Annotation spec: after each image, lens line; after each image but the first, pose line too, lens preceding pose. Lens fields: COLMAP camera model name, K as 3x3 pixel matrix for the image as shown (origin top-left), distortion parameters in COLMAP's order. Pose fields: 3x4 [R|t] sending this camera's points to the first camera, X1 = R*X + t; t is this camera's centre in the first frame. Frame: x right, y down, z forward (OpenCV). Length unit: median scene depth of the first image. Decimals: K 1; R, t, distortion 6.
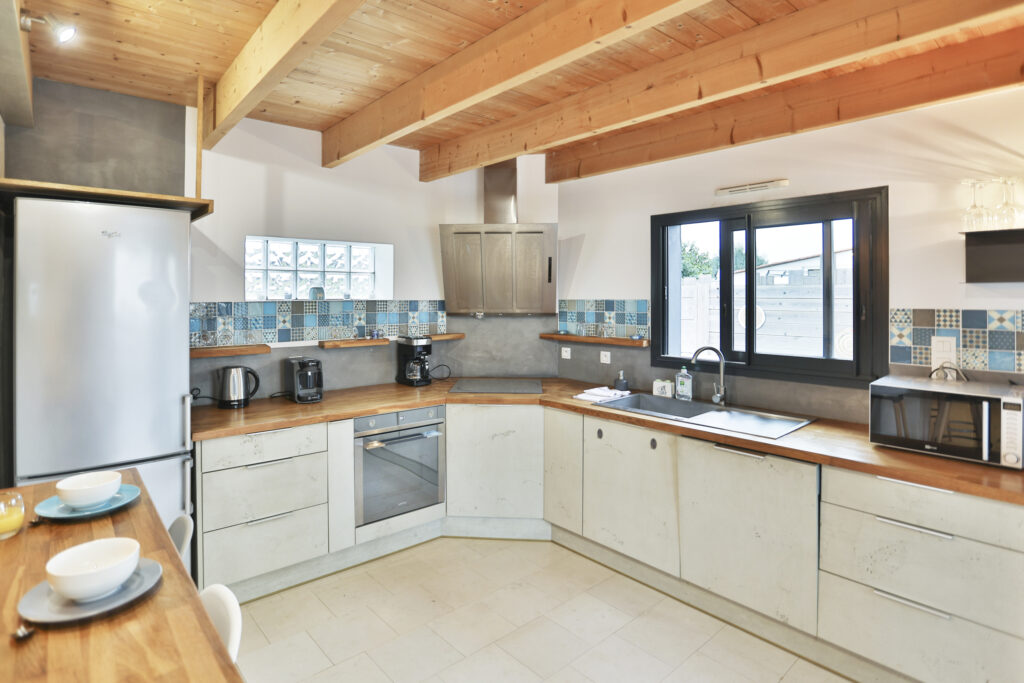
lens RADIAL K [[544.2, 0, 495.4], [0, 544.2, 306.7], [0, 0, 1]] dist [-0.057383, 0.030295]
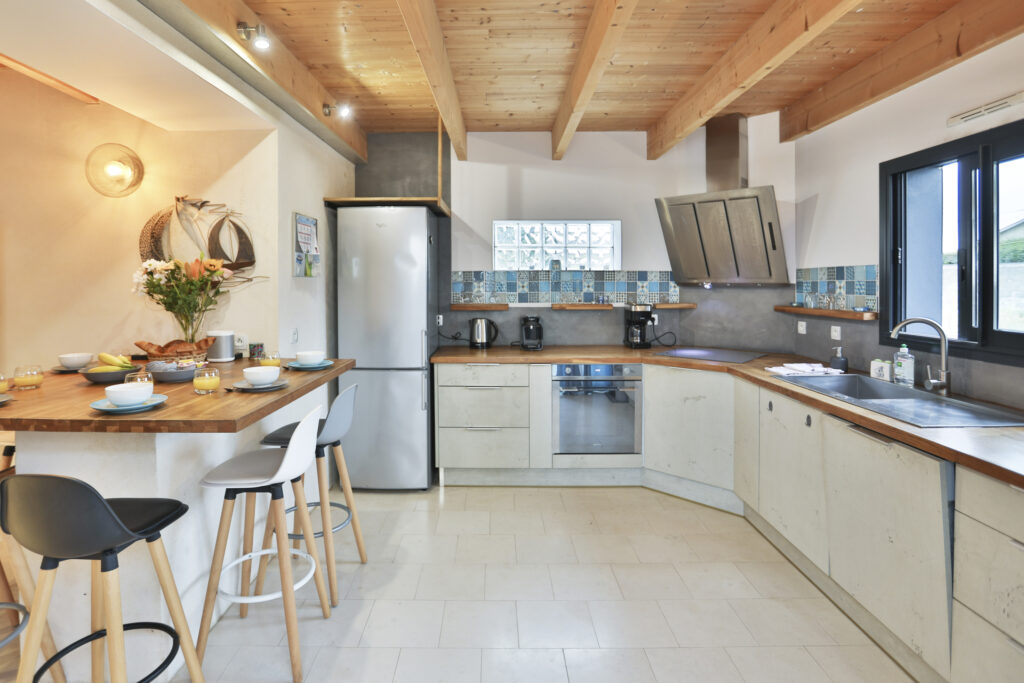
lens RADIAL K [[544.2, 0, 495.4], [0, 544.2, 306.7], [0, 0, 1]] dist [-0.057383, 0.030295]
pose [[0.753278, 0.028960, -0.657064, 0.380450], [-0.012331, 0.999476, 0.029916, 0.034619], [0.657586, -0.014432, 0.753241, -0.009405]]
